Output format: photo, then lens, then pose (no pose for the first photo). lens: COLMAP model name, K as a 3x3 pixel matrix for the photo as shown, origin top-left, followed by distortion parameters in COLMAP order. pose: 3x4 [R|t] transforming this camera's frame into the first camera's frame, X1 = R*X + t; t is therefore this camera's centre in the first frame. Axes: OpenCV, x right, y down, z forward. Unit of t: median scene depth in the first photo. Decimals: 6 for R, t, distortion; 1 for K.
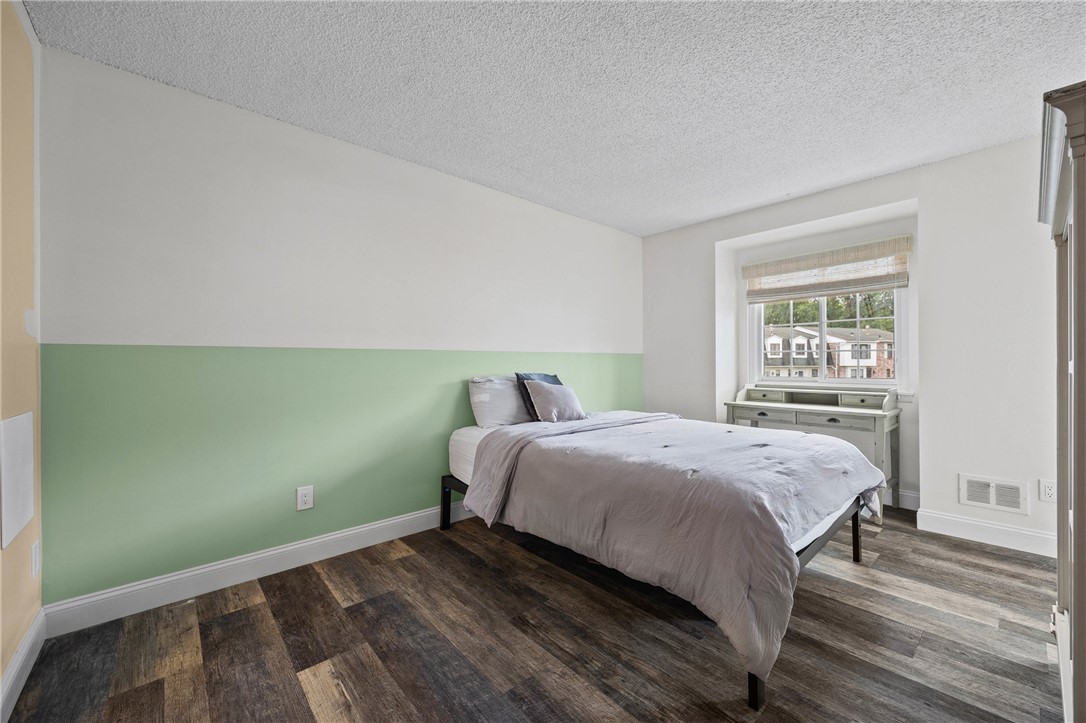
lens RADIAL K [[430.0, 0, 523.4], [0, 430.0, 362.1], [0, 0, 1]] dist [-0.000053, 0.000040]
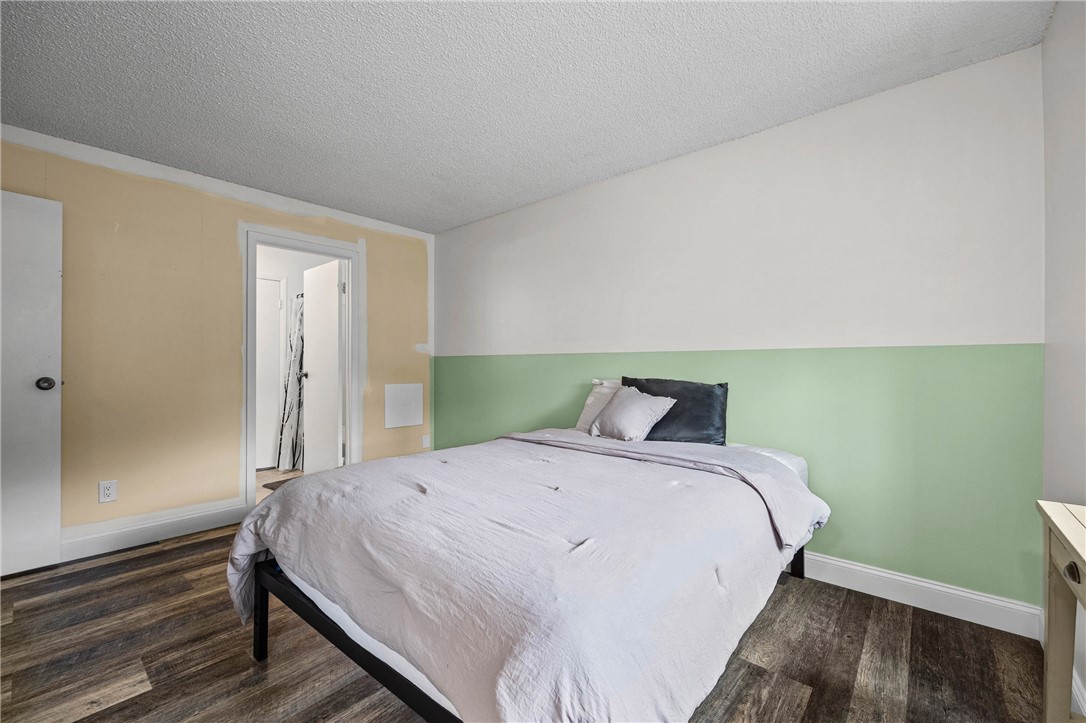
lens RADIAL K [[433.6, 0, 551.0], [0, 433.6, 355.6], [0, 0, 1]] dist [0.000498, -0.000089]
pose [[0.171048, -0.014110, -0.985162, 1.378188], [0.003334, 0.999900, -0.013742, -0.010011], [0.985257, -0.000934, 0.171078, 1.171018]]
